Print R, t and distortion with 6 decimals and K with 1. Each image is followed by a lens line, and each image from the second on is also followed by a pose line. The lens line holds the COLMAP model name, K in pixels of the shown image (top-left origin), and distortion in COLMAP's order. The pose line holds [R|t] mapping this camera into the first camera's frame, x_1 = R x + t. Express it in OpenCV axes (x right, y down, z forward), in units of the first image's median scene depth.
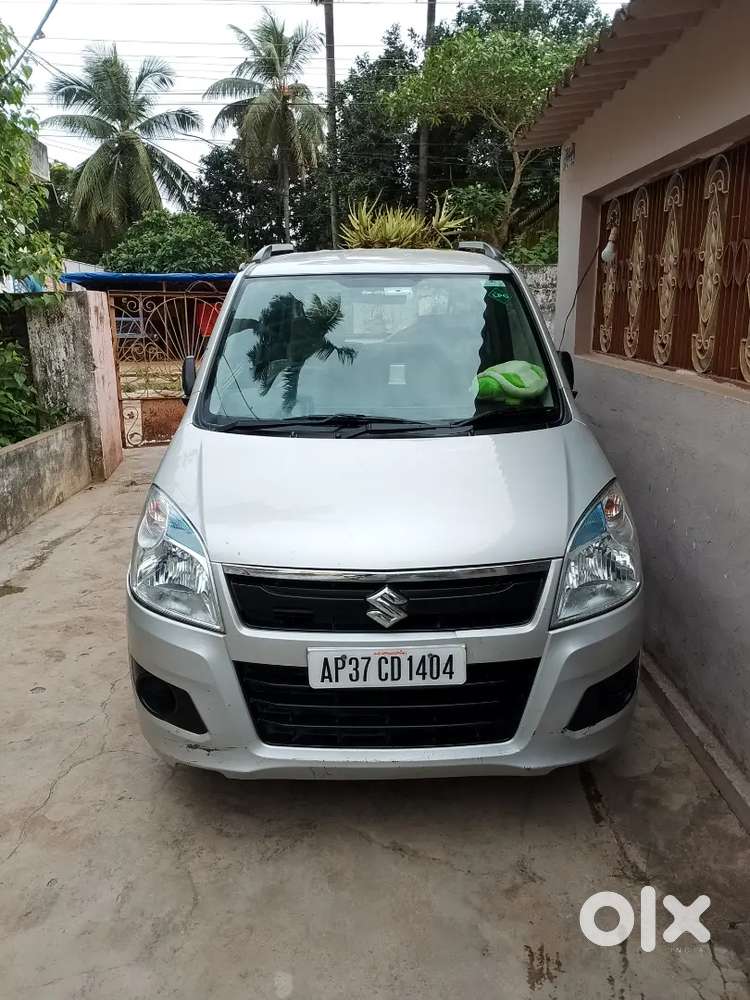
lens RADIAL K [[792.0, 0, 409.2], [0, 792.0, 492.2], [0, 0, 1]] dist [-0.009051, -0.025532]
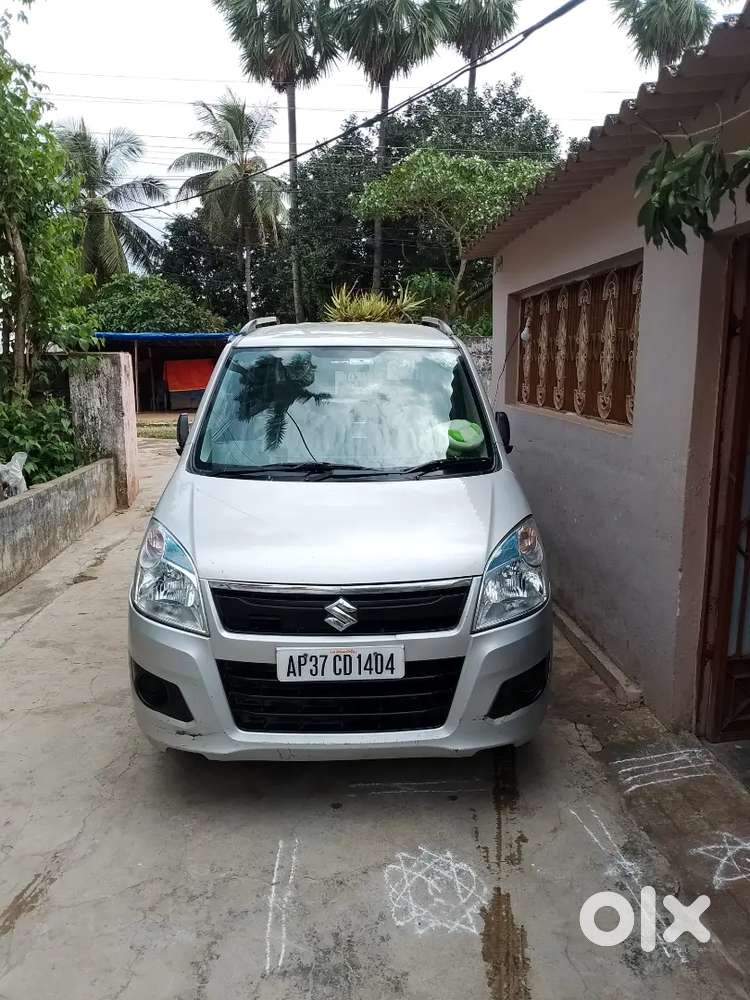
lens RADIAL K [[792.0, 0, 368.7], [0, 792.0, 477.8], [0, 0, 1]] dist [-0.009051, -0.025532]
pose [[0.999993, 0.000980, 0.003583, 0.010809], [-0.000660, 0.996082, -0.088430, 0.039417], [-0.003655, 0.088427, 0.996076, -0.249948]]
